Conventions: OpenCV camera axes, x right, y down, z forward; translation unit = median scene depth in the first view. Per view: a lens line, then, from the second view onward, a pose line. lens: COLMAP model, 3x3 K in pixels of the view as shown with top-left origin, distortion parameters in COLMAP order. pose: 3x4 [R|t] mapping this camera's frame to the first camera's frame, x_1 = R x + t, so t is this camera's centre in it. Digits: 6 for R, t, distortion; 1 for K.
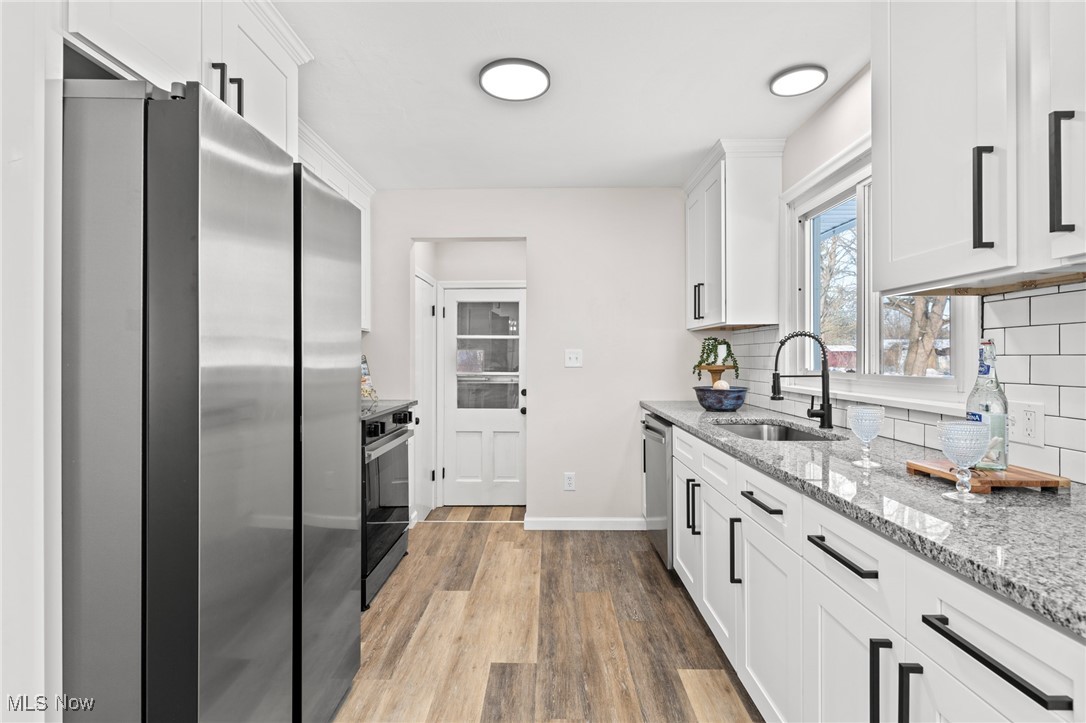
lens RADIAL K [[514.3, 0, 541.9], [0, 514.3, 359.9], [0, 0, 1]] dist [0.002231, -0.000330]
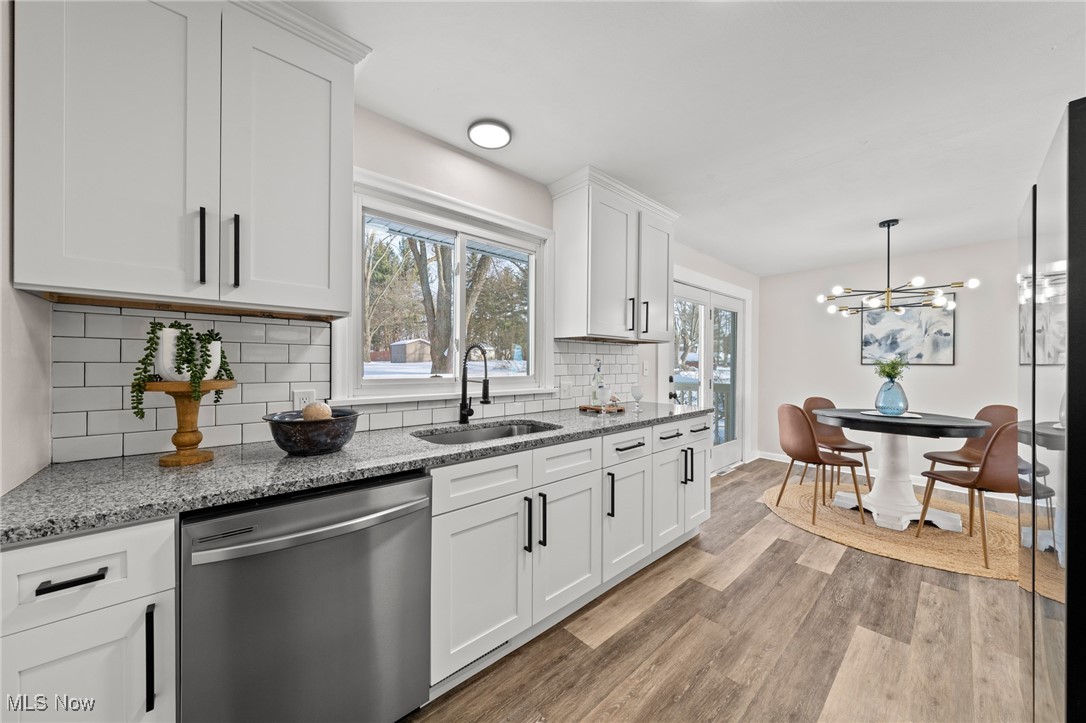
lens RADIAL K [[382.7, 0, 542.0], [0, 382.7, 364.1], [0, 0, 1]] dist [-0.002055, 0.000034]
pose [[-0.683471, -0.002134, 0.729974, -0.182362], [-0.000321, 0.999997, 0.002623, -0.007194], [-0.729977, 0.001558, -0.683470, 1.164223]]
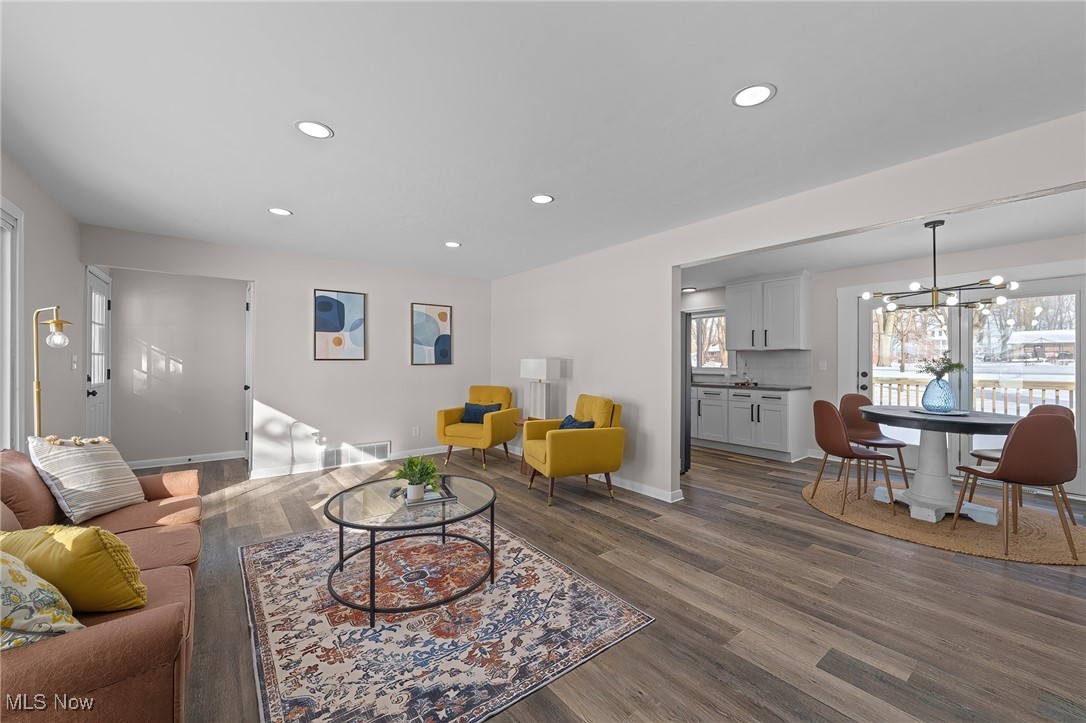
lens RADIAL K [[420.7, 0, 541.7], [0, 420.7, 361.1], [0, 0, 1]] dist [-0.002842, 0.000000]
pose [[0.781090, 0.005639, 0.624393, -1.730016], [-0.002068, 0.999977, -0.006444, 0.003050], [-0.624415, 0.003742, 0.781084, -0.556728]]
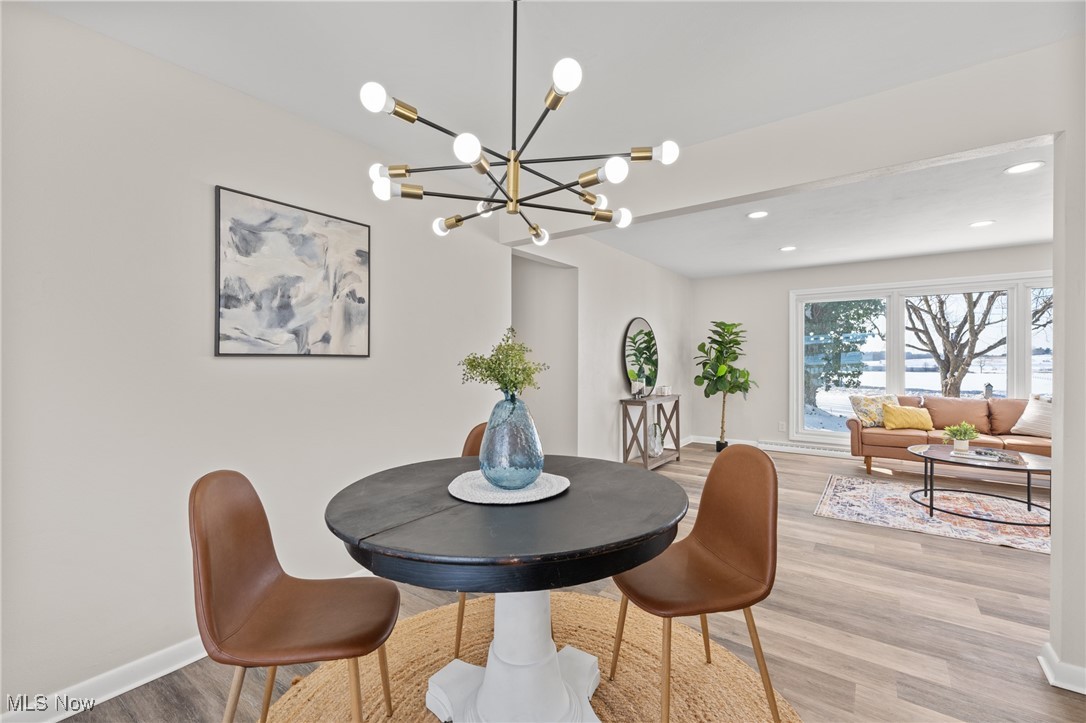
lens RADIAL K [[458.0, 0, 541.6], [0, 458.0, 359.9], [0, 0, 1]] dist [-0.001205, 0.000023]
pose [[-0.582203, 0.002670, -0.813039, 0.326553], [-0.002962, 0.999981, 0.005406, -0.001195], [0.813038, 0.005556, -0.582184, -0.001115]]
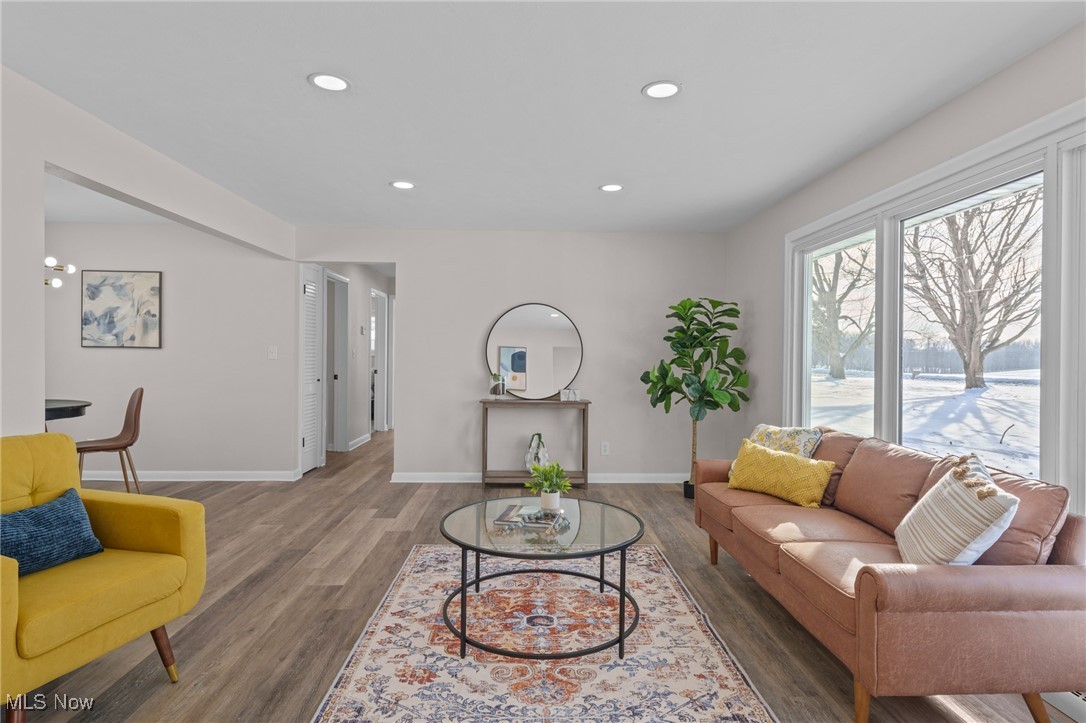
lens RADIAL K [[577.0, 0, 541.0], [0, 577.0, 358.6], [0, 0, 1]] dist [0.003871, 0.000127]
pose [[-0.999043, -0.009795, -0.042632, -1.360782], [-0.010348, 0.999865, 0.012785, -0.003978], [0.042501, 0.013214, -0.999009, 1.167330]]
